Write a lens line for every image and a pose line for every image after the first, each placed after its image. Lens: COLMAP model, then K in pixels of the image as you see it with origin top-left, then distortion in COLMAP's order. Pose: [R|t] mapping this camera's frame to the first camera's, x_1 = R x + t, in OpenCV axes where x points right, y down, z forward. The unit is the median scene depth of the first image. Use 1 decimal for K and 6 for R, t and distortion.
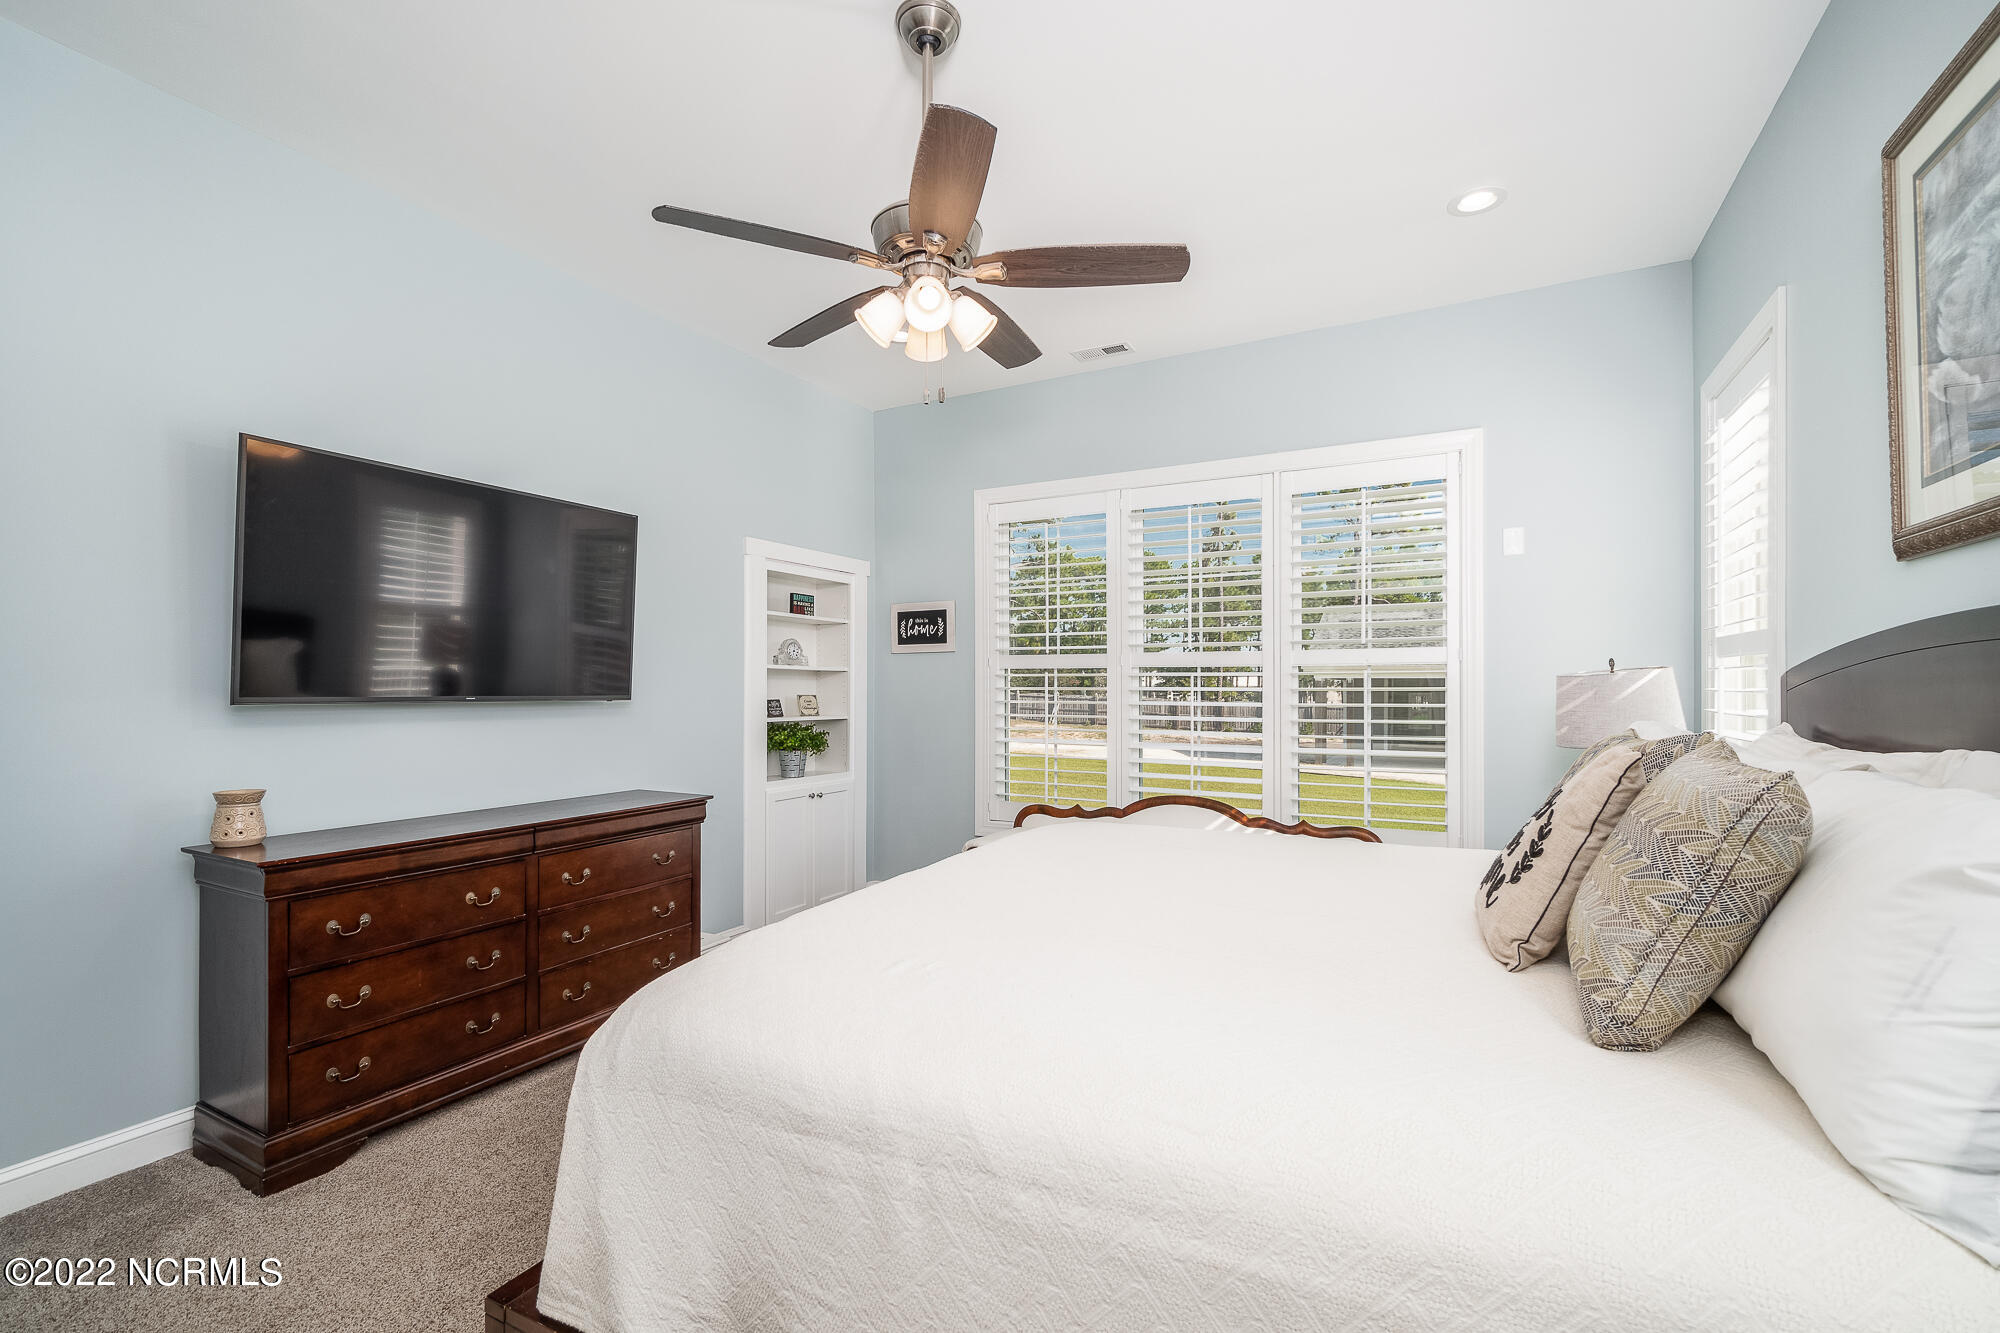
lens RADIAL K [[856.7, 0, 1028.7], [0, 856.7, 657.7], [0, 0, 1]] dist [0.003844, 0.000194]
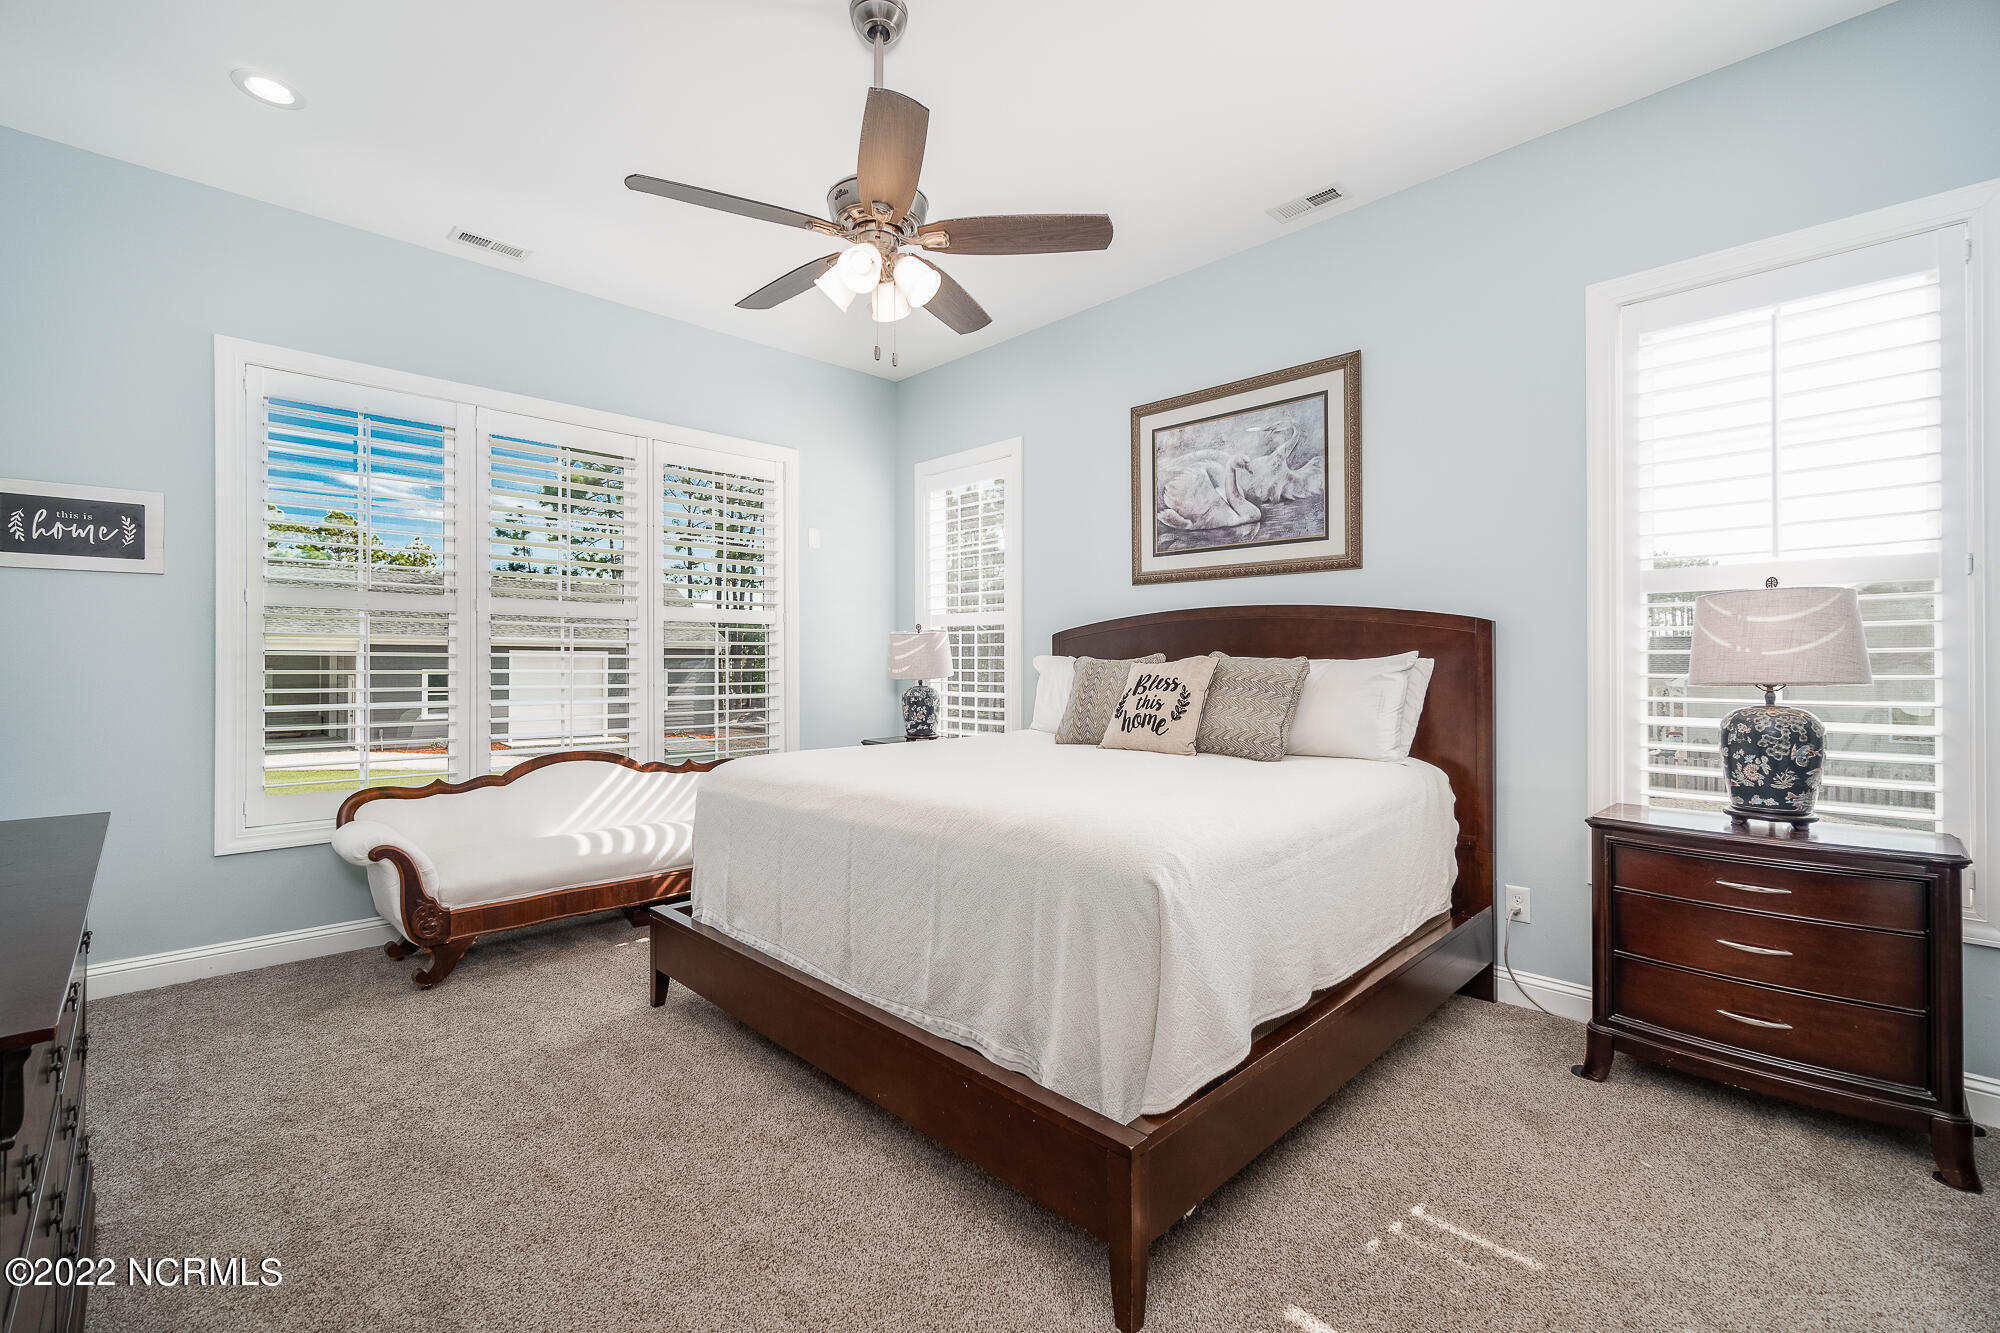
lens RADIAL K [[860.8, 0, 993.7], [0, 860.8, 658.2], [0, 0, 1]] dist [-0.000156, 0.000134]
pose [[0.317759, 0.003695, 0.948164, -0.599750], [-0.032551, 0.999445, 0.007014, 0.036772], [-0.947613, -0.033092, 0.317703, 0.264795]]
